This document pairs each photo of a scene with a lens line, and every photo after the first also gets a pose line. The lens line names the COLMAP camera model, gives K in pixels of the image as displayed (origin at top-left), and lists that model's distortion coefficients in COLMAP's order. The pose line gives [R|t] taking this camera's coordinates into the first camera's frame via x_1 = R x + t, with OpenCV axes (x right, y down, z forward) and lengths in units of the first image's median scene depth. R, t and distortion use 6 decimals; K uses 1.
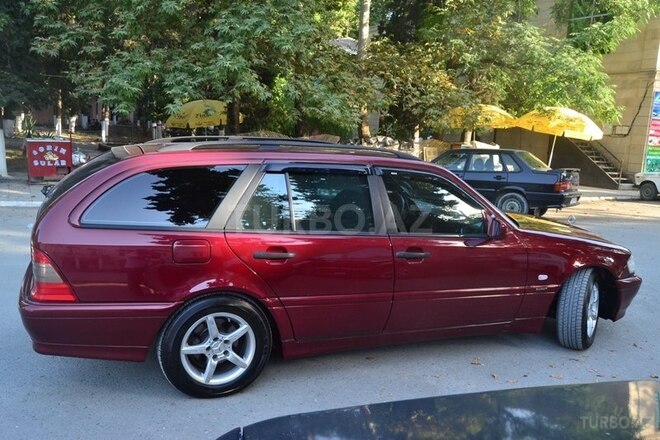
lens RADIAL K [[530.6, 0, 330.0], [0, 530.6, 220.0], [0, 0, 1]] dist [-0.036271, -0.000975]
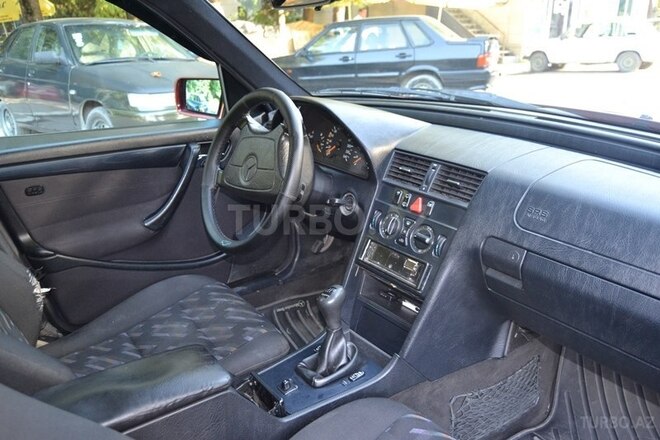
lens RADIAL K [[515.6, 0, 330.0], [0, 515.6, 220.0], [0, 0, 1]] dist [-0.007561, -0.001137]
pose [[0.966712, -0.151388, 0.206276, 0.023210], [0.109145, 0.973141, 0.202690, -0.007924], [-0.231421, -0.173429, 0.957270, 0.168017]]
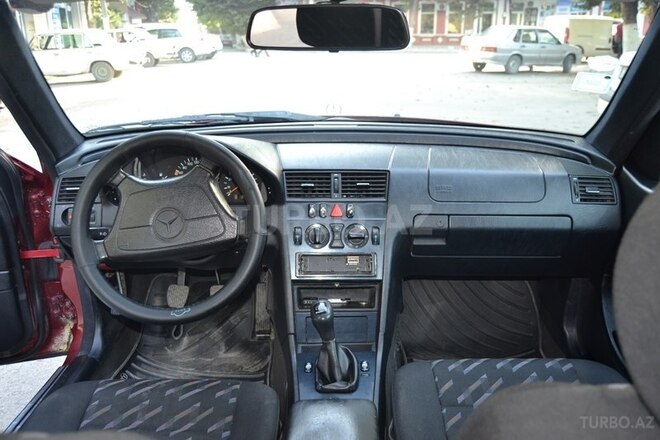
lens RADIAL K [[530.6, 0, 330.0], [0, 530.6, 220.0], [0, 0, 1]] dist [-0.036271, -0.000975]
pose [[0.380964, -0.362456, 0.850583, 0.003635], [0.179563, 0.931446, 0.316490, -0.012990], [-0.906986, 0.032162, 0.419931, 0.181134]]
